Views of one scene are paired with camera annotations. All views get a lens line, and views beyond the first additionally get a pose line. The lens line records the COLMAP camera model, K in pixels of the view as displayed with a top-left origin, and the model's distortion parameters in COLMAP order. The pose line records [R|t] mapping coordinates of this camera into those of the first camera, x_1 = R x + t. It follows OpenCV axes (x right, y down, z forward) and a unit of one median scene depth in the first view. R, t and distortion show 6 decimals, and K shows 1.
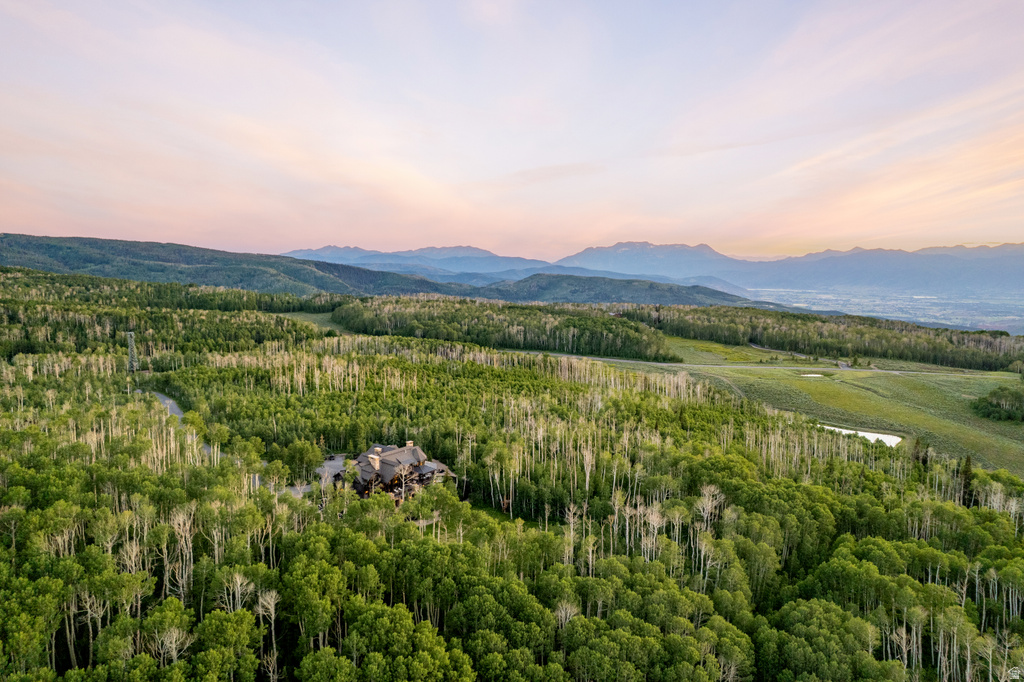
lens RADIAL K [[656.7, 0, 512.0], [0, 656.7, 341.0], [0, 0, 1]] dist [-0.077956, 0.067335]
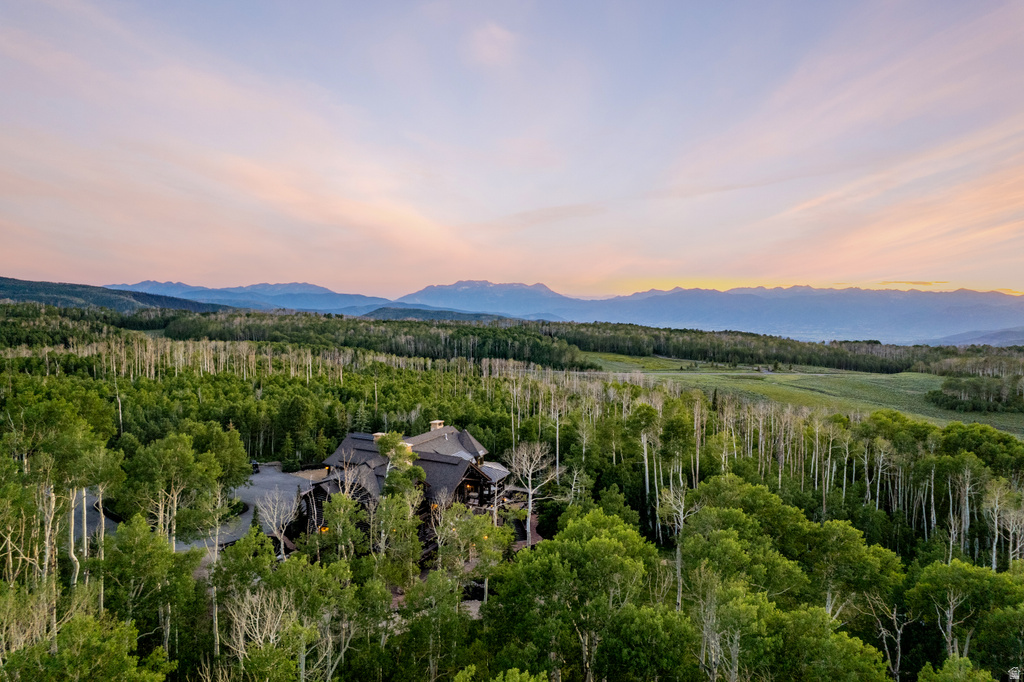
lens RADIAL K [[656.7, 0, 512.0], [0, 656.7, 341.0], [0, 0, 1]] dist [-0.077956, 0.067335]
pose [[0.970682, -0.007727, 0.240241, -0.061767], [0.021814, 0.998191, -0.056032, 0.034895], [-0.239374, 0.059630, 0.969095, 0.148298]]
